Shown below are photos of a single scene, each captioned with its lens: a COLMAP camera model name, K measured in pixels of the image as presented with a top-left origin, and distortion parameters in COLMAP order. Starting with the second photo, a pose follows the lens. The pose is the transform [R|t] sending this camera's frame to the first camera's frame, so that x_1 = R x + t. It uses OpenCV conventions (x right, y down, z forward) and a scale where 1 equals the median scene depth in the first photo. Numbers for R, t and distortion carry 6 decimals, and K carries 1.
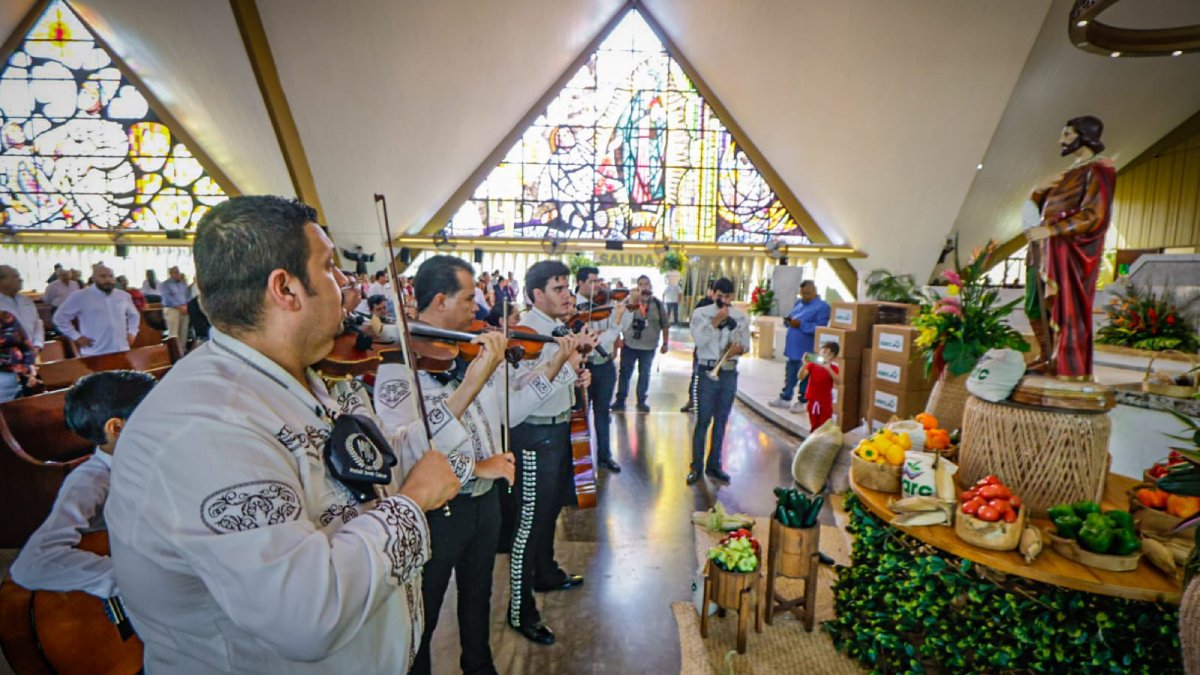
lens RADIAL K [[562.3, 0, 609.5], [0, 562.3, 335.2], [0, 0, 1]] dist [-0.025943, 0.005720]
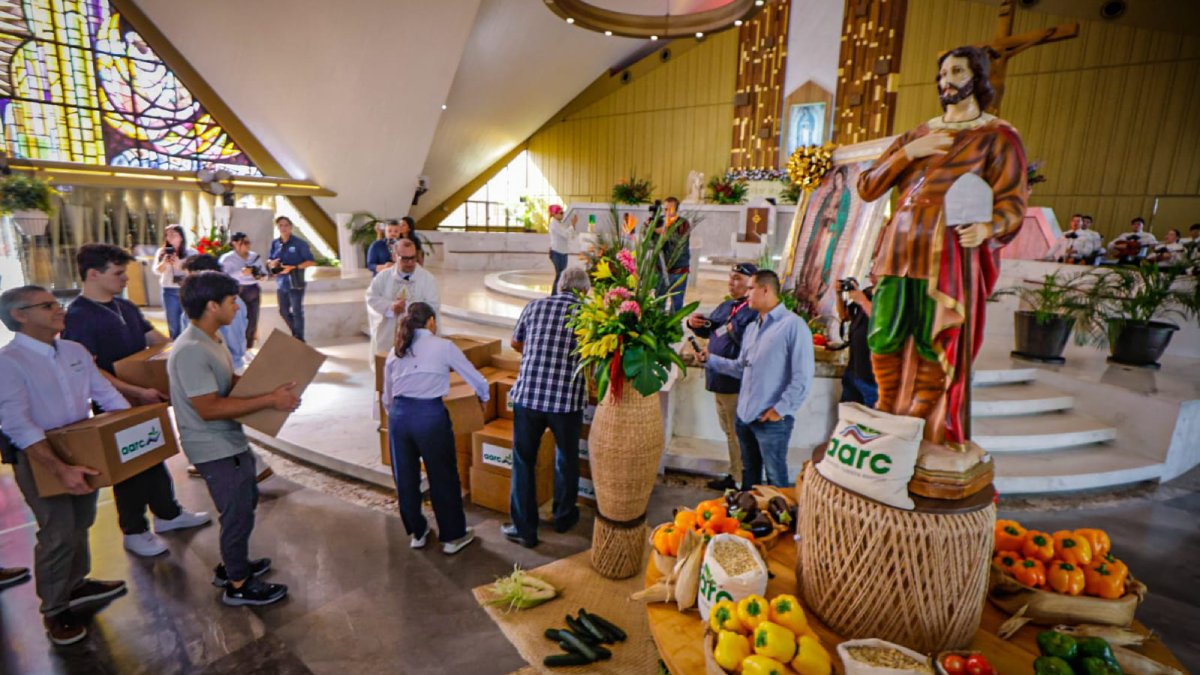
lens RADIAL K [[554.1, 0, 617.9], [0, 554.1, 335.3], [0, 0, 1]] dist [-0.028973, 0.005956]
pose [[0.592098, -0.159482, 0.789928, 0.007053], [0.065173, 0.986488, 0.150316, -0.023842], [-0.803226, -0.037520, 0.594491, 0.120928]]
